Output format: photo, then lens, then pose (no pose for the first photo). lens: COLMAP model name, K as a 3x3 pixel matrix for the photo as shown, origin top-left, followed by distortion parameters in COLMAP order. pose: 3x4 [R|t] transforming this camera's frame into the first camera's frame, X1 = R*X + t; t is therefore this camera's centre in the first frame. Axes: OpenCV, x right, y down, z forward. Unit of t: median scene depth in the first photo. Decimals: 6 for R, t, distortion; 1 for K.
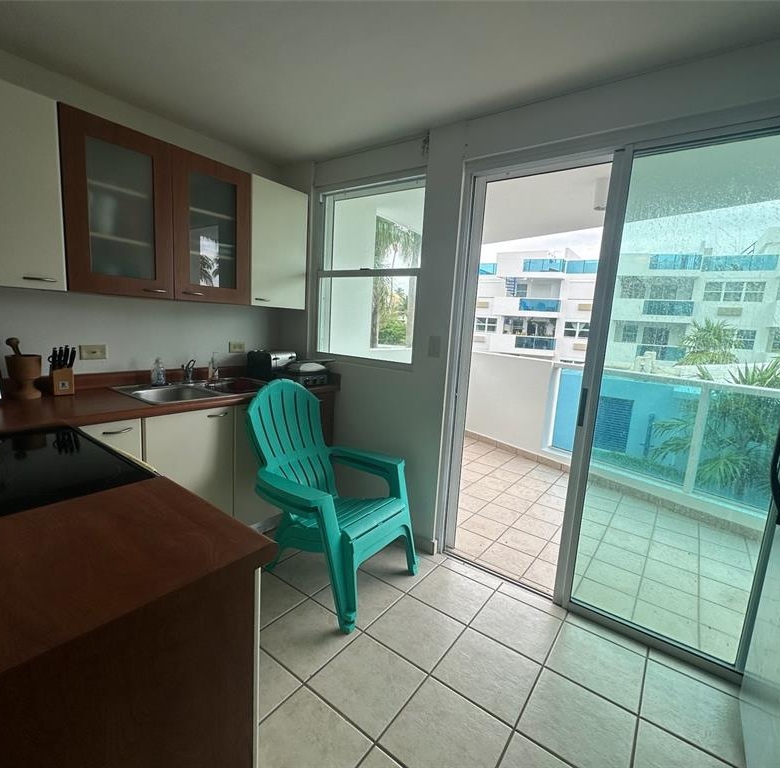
lens RADIAL K [[413.5, 0, 390.0], [0, 413.5, 384.0], [0, 0, 1]] dist [0.001563, 0.001329]
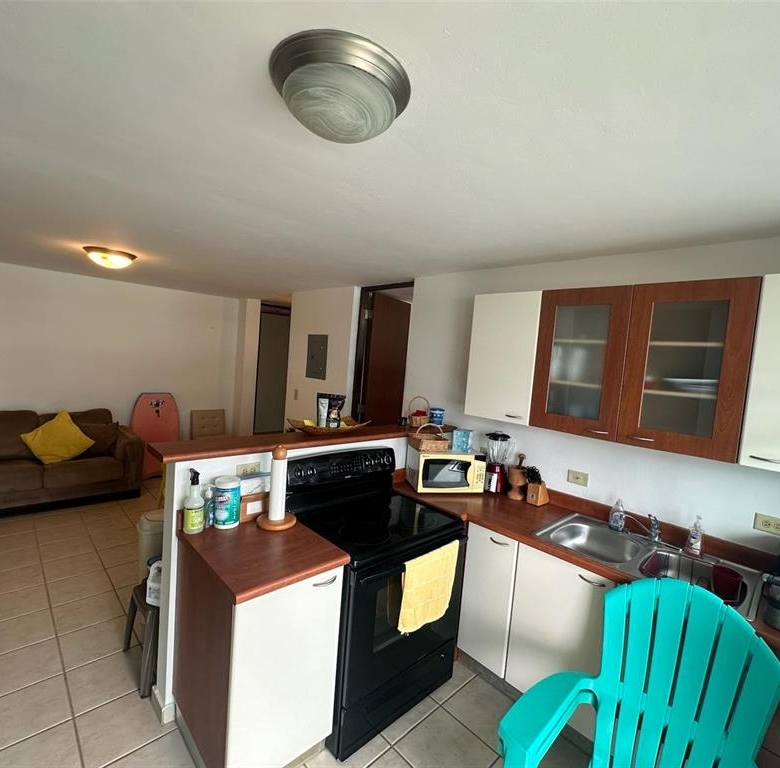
lens RADIAL K [[413.5, 0, 390.0], [0, 413.5, 384.0], [0, 0, 1]] dist [0.001563, 0.001329]
pose [[-0.150447, -0.011459, -0.988552, 0.480764], [-0.240745, 0.970256, 0.025392, -0.232596], [0.958857, 0.241809, -0.148731, 0.621210]]
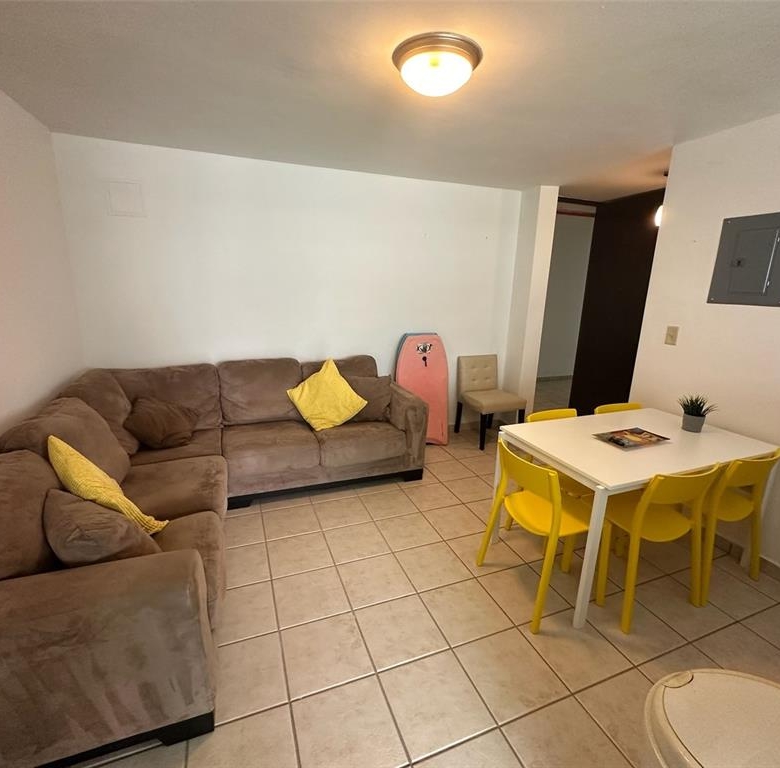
lens RADIAL K [[413.5, 0, 390.0], [0, 413.5, 384.0], [0, 0, 1]] dist [0.001563, 0.001329]
pose [[-0.525769, 0.131886, -0.840341, 0.345763], [-0.188526, 0.945272, 0.266308, -0.186988], [0.829473, 0.298442, -0.472131, 0.421914]]
